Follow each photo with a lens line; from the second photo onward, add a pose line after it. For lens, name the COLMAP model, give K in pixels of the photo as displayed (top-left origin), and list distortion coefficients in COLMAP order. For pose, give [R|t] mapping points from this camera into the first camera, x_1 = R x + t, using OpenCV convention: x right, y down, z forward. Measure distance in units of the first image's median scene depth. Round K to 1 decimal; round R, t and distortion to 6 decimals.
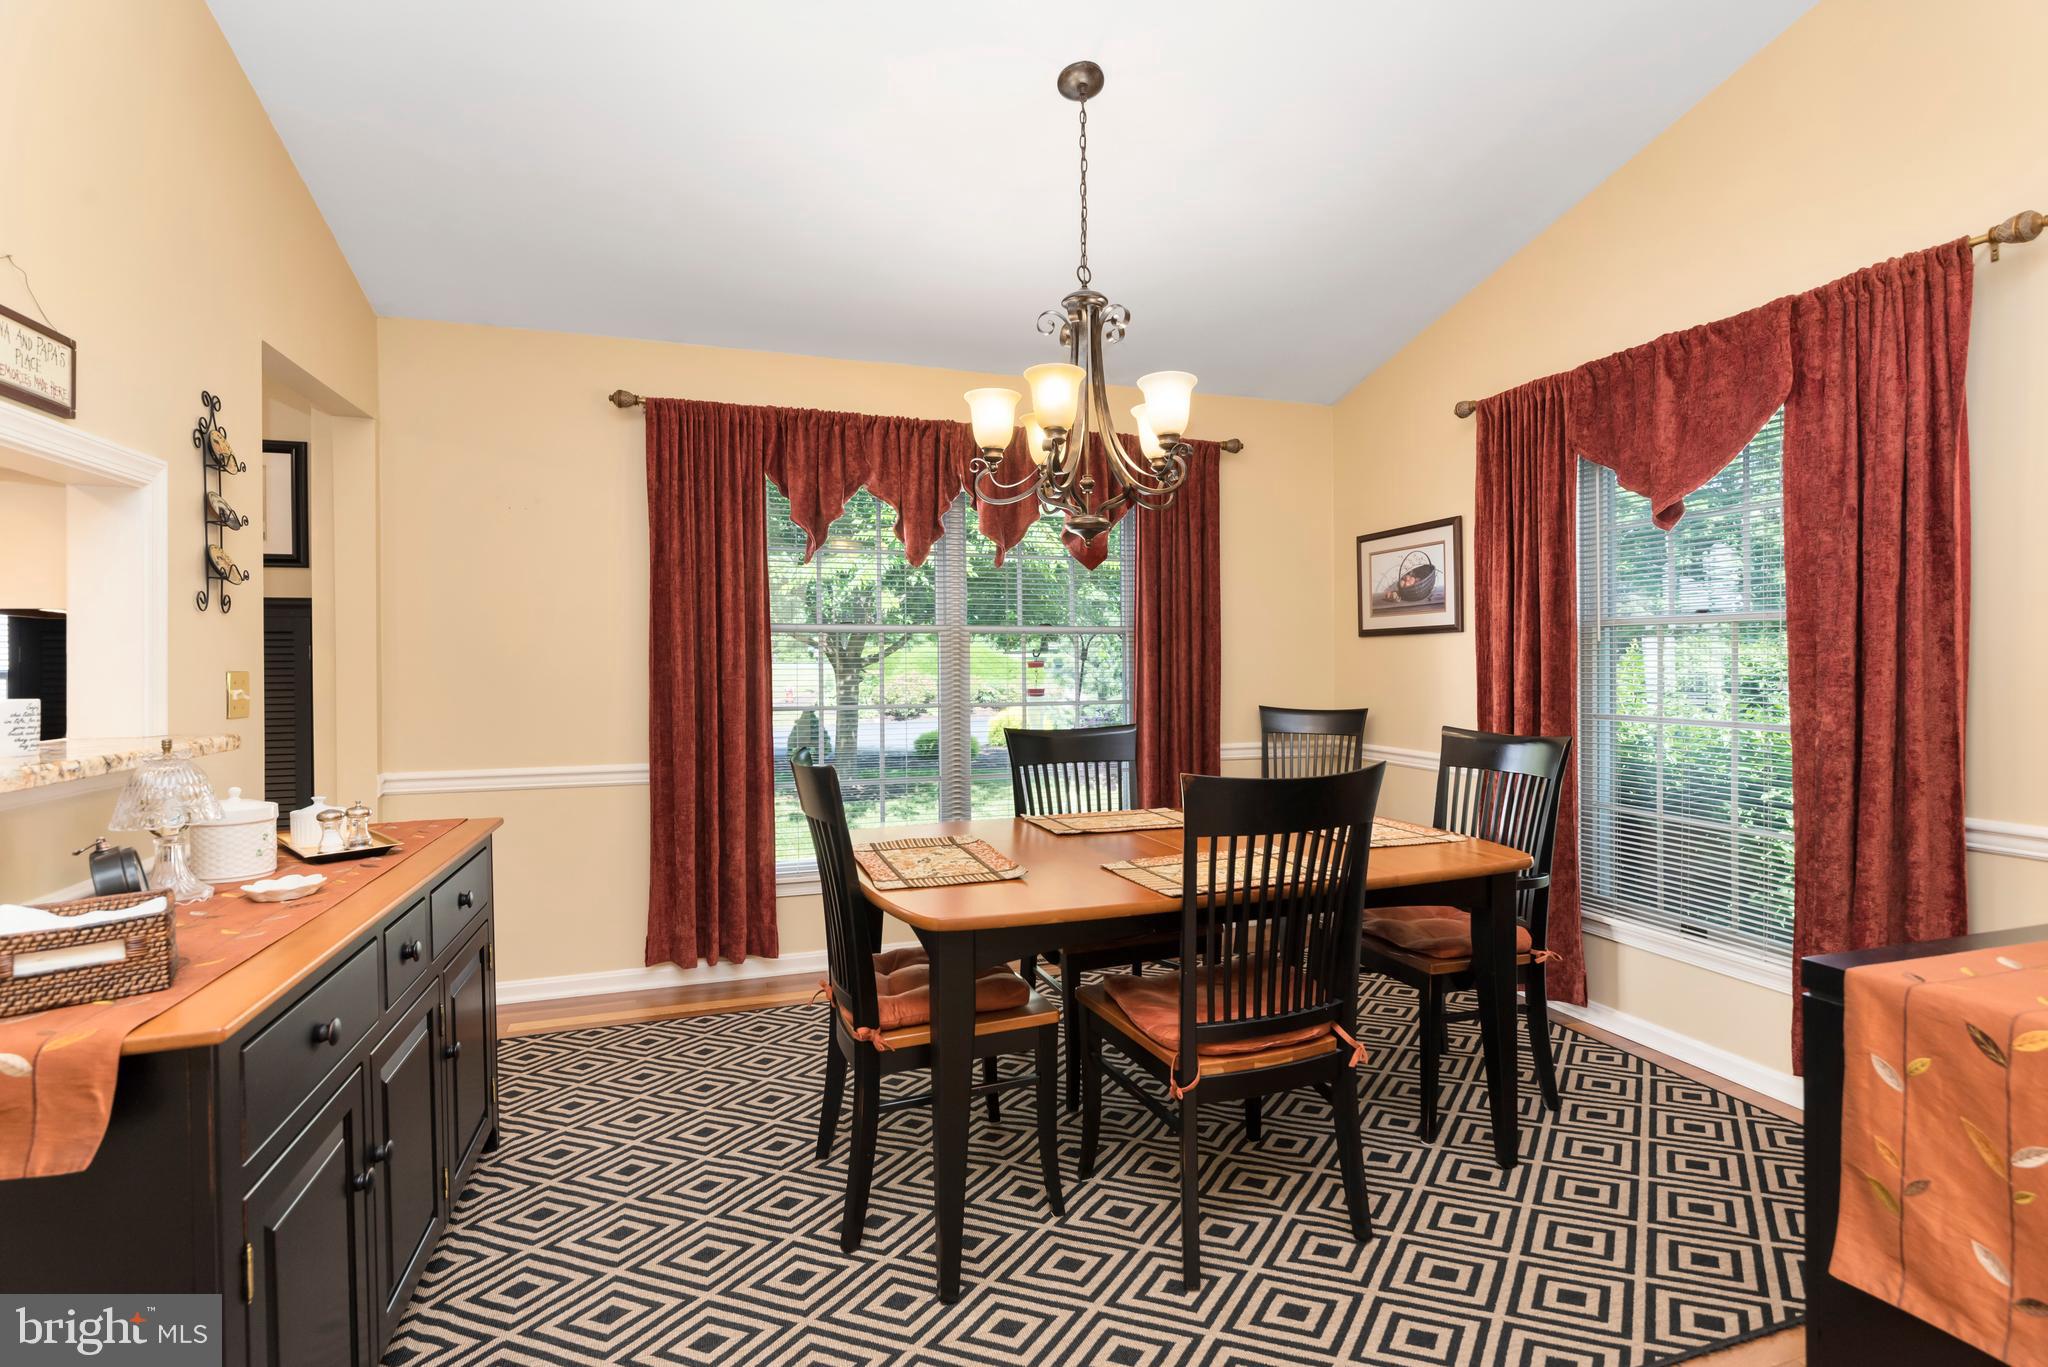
lens RADIAL K [[999.4, 0, 1046.4], [0, 999.4, 671.1], [0, 0, 1]] dist [0.000832, 0.000469]
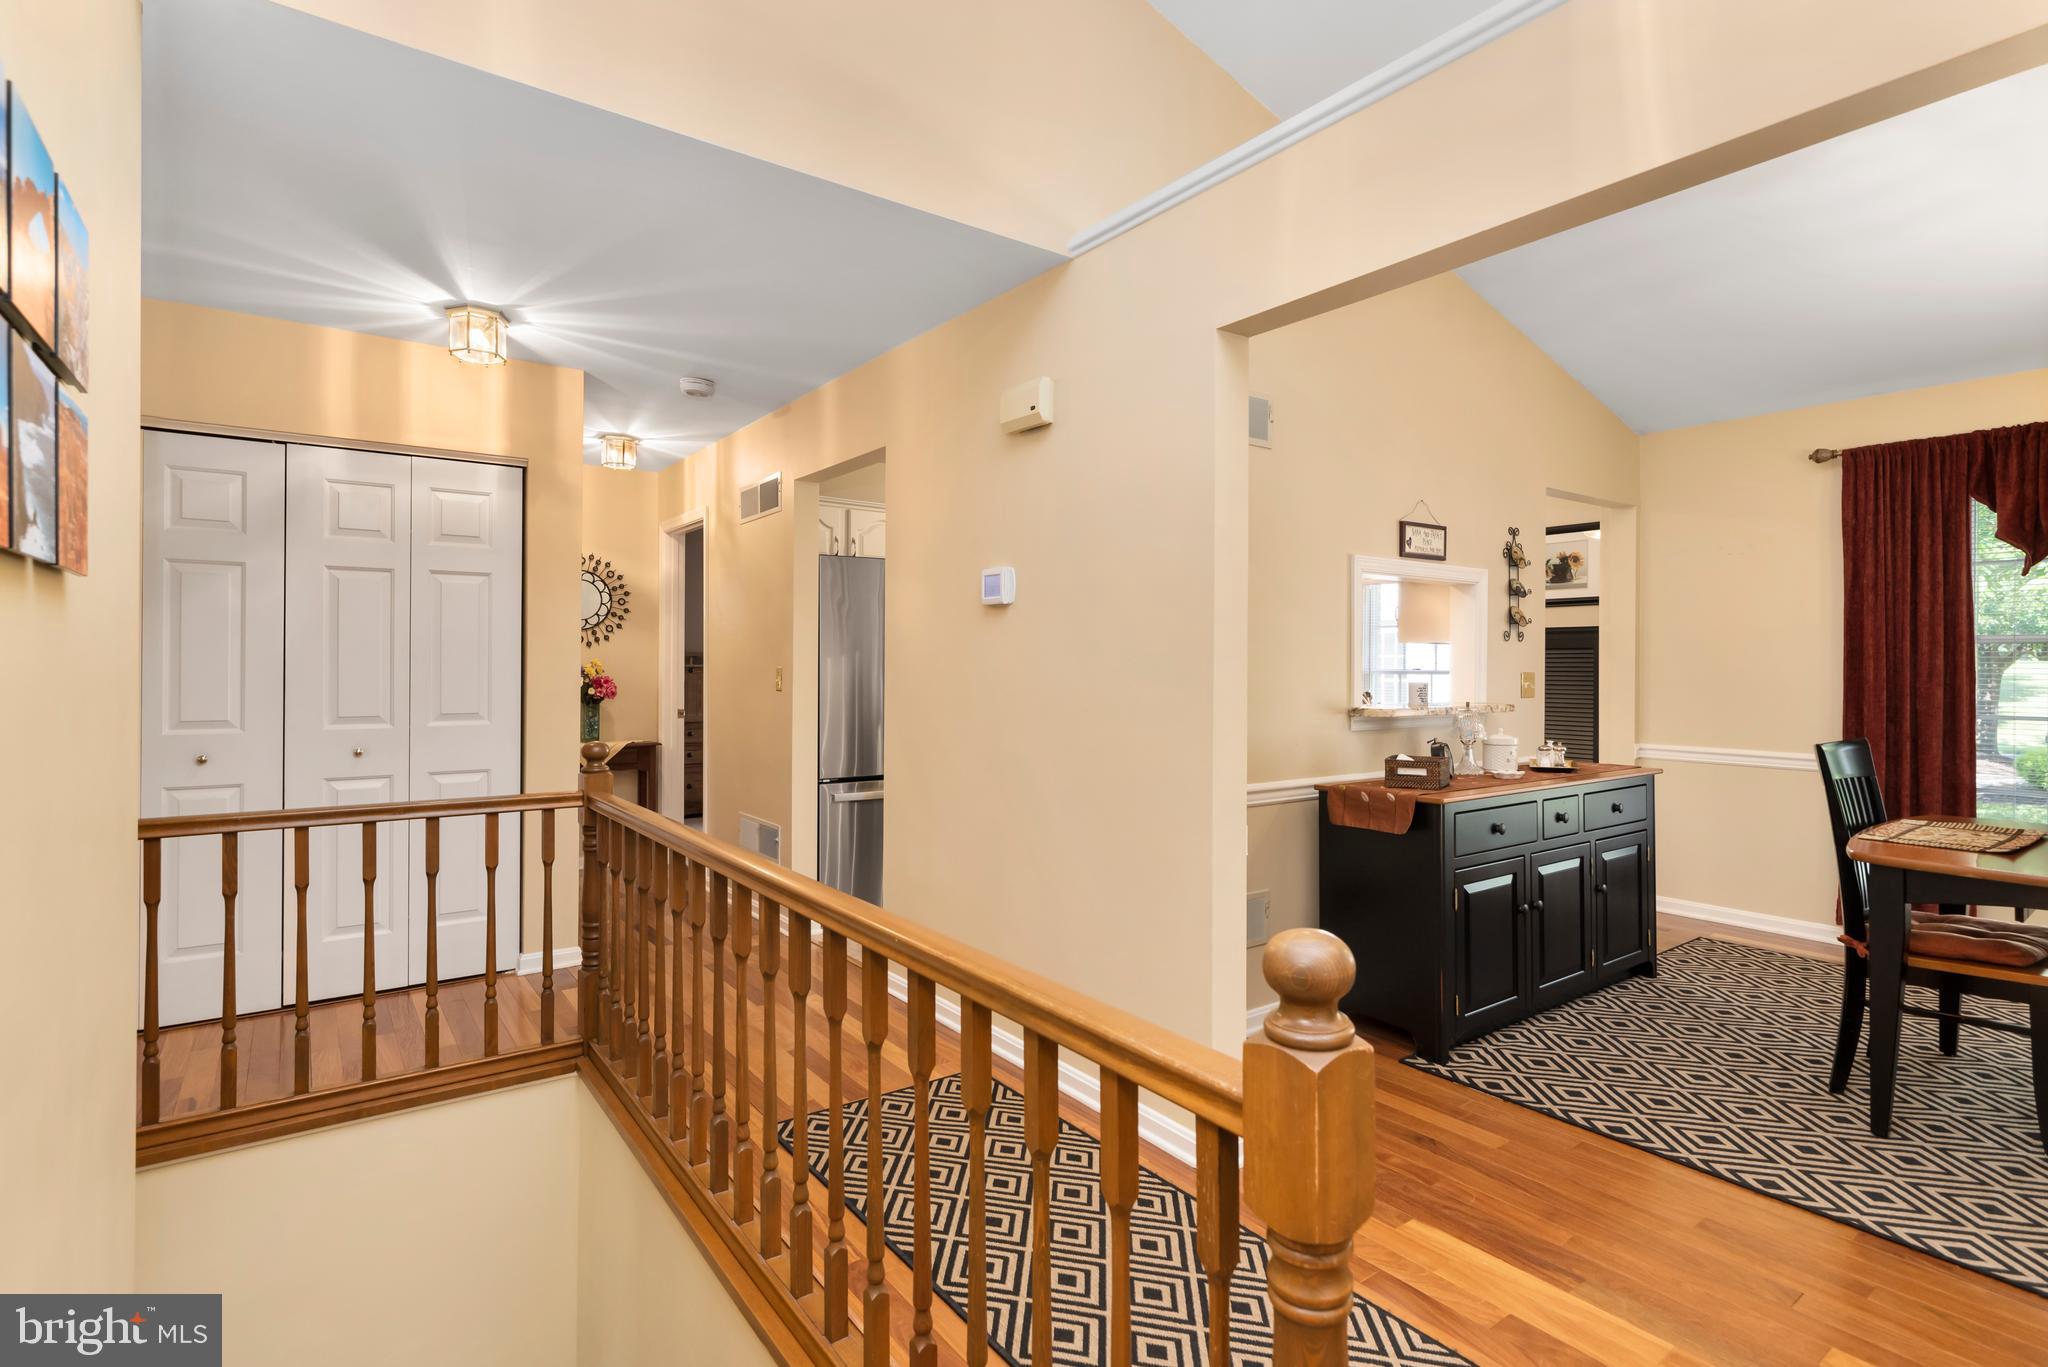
lens RADIAL K [[999.4, 0, 1046.4], [0, 999.4, 671.1], [0, 0, 1]] dist [0.000832, 0.000469]
pose [[0.312626, 0.010773, -0.949815, 0.440410], [-0.018076, 0.999822, 0.005390, 0.002298], [0.949704, 0.015484, 0.312765, -0.277078]]
